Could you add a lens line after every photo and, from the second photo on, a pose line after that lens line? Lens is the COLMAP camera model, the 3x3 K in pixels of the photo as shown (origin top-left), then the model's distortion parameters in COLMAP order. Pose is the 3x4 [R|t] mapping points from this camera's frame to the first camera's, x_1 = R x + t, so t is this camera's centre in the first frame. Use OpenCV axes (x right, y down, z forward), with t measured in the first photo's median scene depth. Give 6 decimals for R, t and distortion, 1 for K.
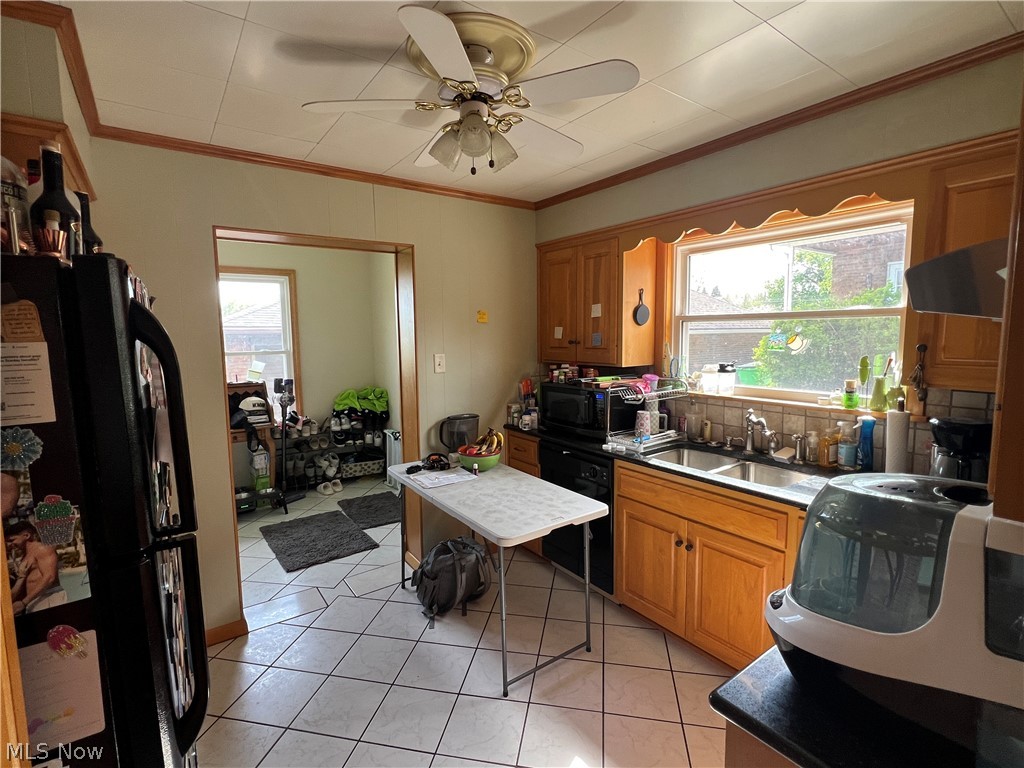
lens RADIAL K [[487.2, 0, 512.3], [0, 487.2, 385.2], [0, 0, 1]] dist [0.000131, 0.000020]
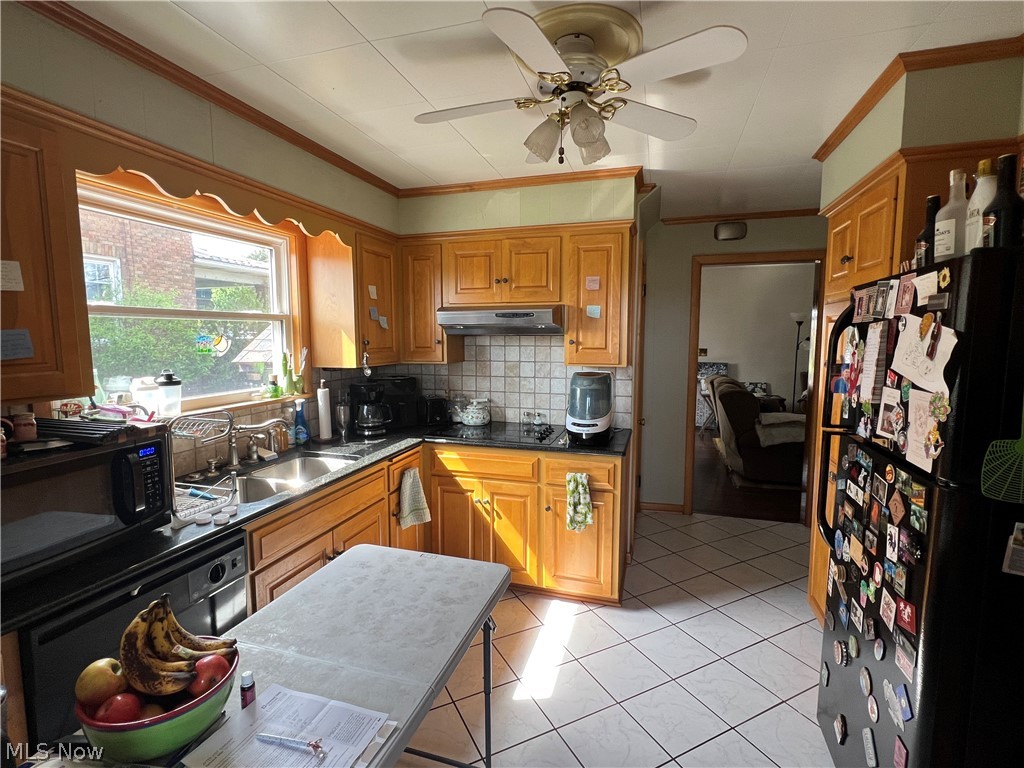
lens RADIAL K [[487.2, 0, 512.5], [0, 487.2, 383.8], [0, 0, 1]] dist [0.000131, 0.000020]
pose [[-0.599988, -0.067437, 0.797162, -0.539997], [0.092228, 0.983967, 0.152656, -0.105896], [-0.794675, 0.165112, -0.584149, 1.144270]]
